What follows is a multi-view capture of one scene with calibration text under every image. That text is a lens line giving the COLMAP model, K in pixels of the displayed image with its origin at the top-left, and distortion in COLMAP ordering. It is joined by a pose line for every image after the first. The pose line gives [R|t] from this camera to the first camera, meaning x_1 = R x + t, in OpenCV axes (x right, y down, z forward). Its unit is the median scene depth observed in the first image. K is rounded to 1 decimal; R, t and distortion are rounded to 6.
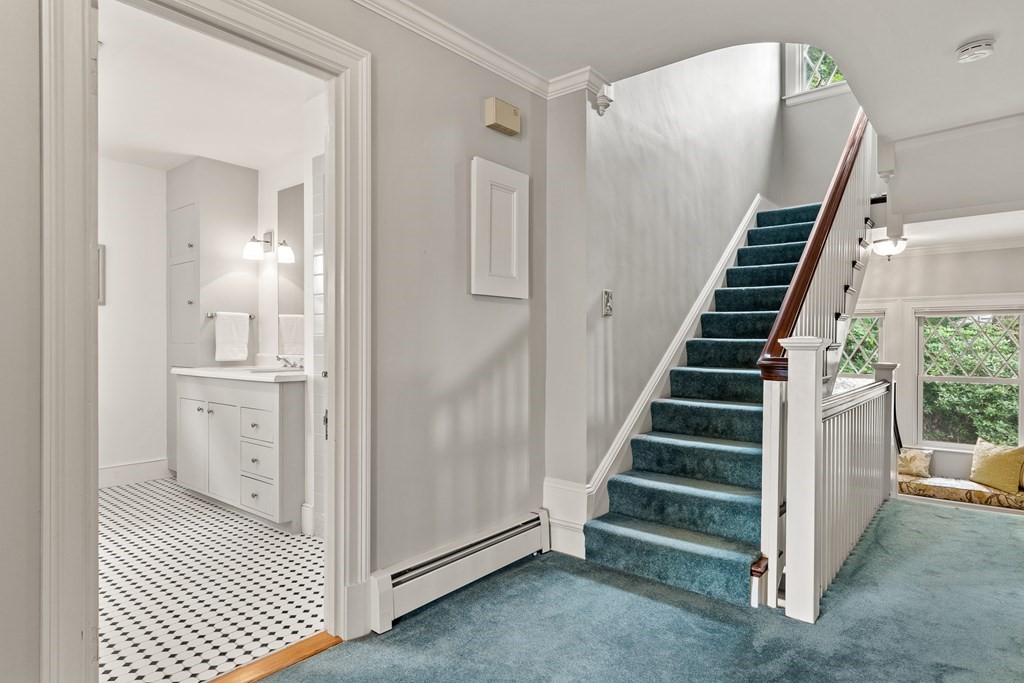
lens RADIAL K [[566.1, 0, 510.9], [0, 566.1, 343.2], [0, 0, 1]] dist [-0.003340, -0.000918]
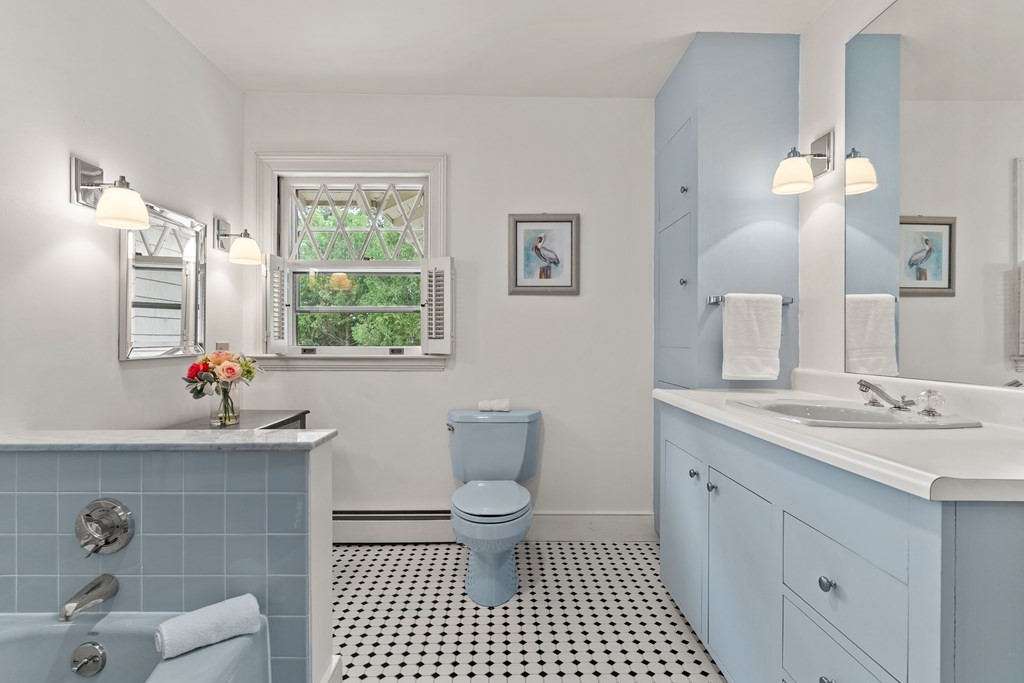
lens RADIAL K [[507.1, 0, 511.9], [0, 507.1, 344.5], [0, 0, 1]] dist [0.000804, -0.000042]
pose [[0.645214, 0.006170, -0.763977, -0.260700], [-0.008345, 0.999965, 0.001028, -0.002826], [0.763957, 0.005712, 0.645242, 0.492625]]
